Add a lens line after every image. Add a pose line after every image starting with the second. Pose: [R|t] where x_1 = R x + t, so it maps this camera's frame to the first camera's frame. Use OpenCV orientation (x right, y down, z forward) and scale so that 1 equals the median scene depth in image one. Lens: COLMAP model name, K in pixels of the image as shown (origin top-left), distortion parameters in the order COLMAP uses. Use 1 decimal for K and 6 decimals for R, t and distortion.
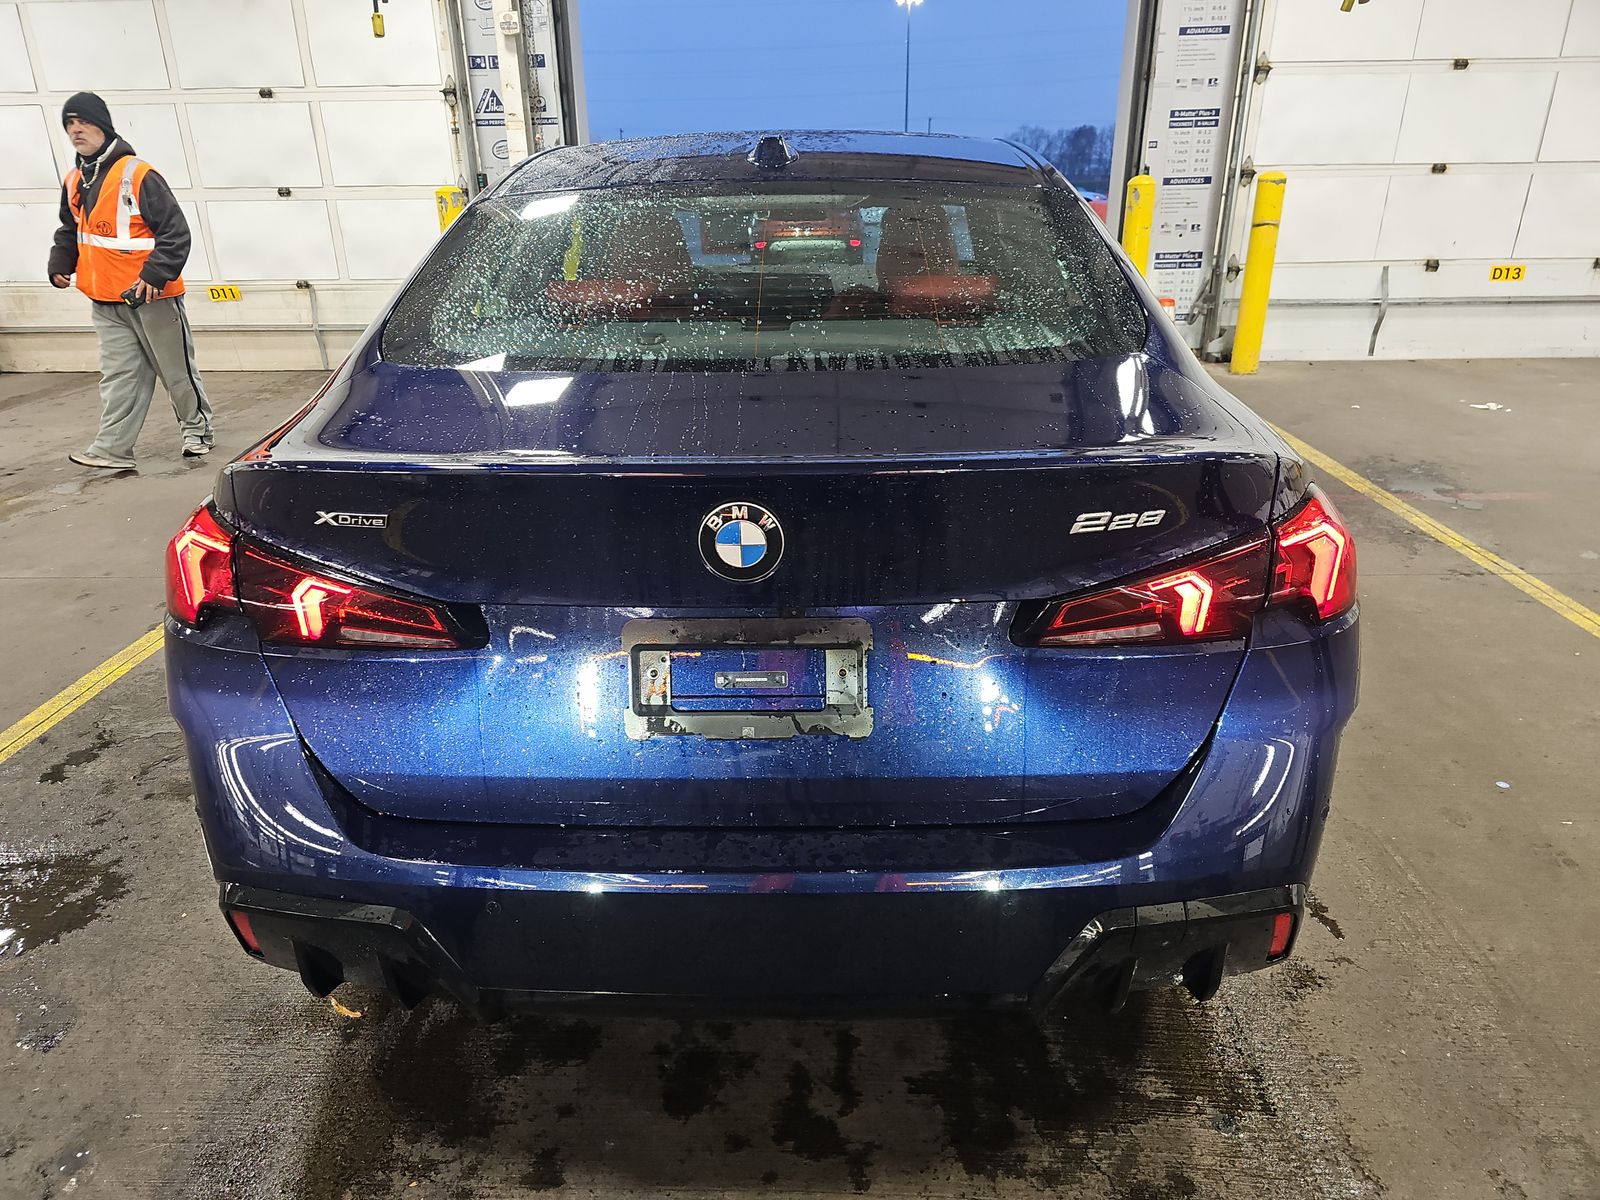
lens RADIAL K [[1056.3, 0, 800.3], [0, 1056.3, 608.3], [0, 0, 1]] dist [0.024517, -0.013298]
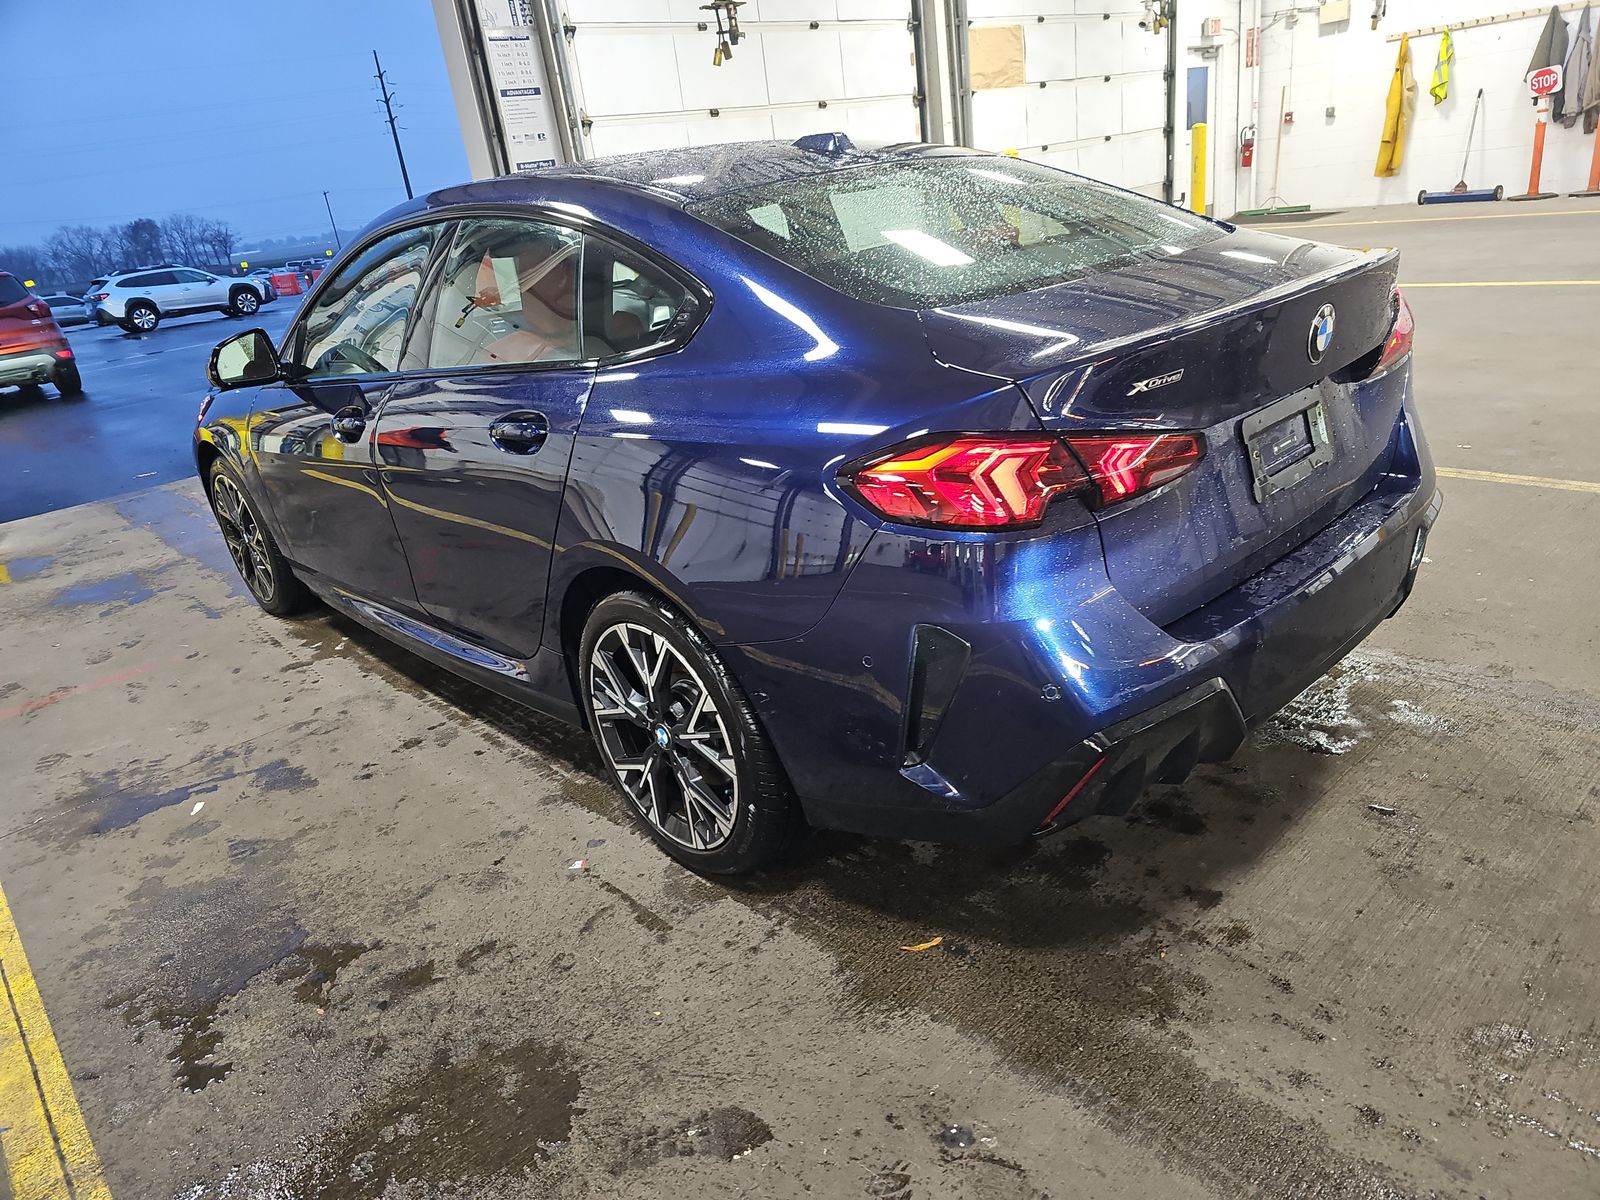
lens RADIAL K [[1056.3, 0, 800.2], [0, 1056.3, 593.5], [0, 0, 1]] dist [0.024517, -0.013298]
pose [[0.710492, -0.326155, 0.623558, -1.103678], [0.370756, 0.926643, 0.062240, -0.058411], [-0.598115, 0.186967, 0.779296, 0.199924]]
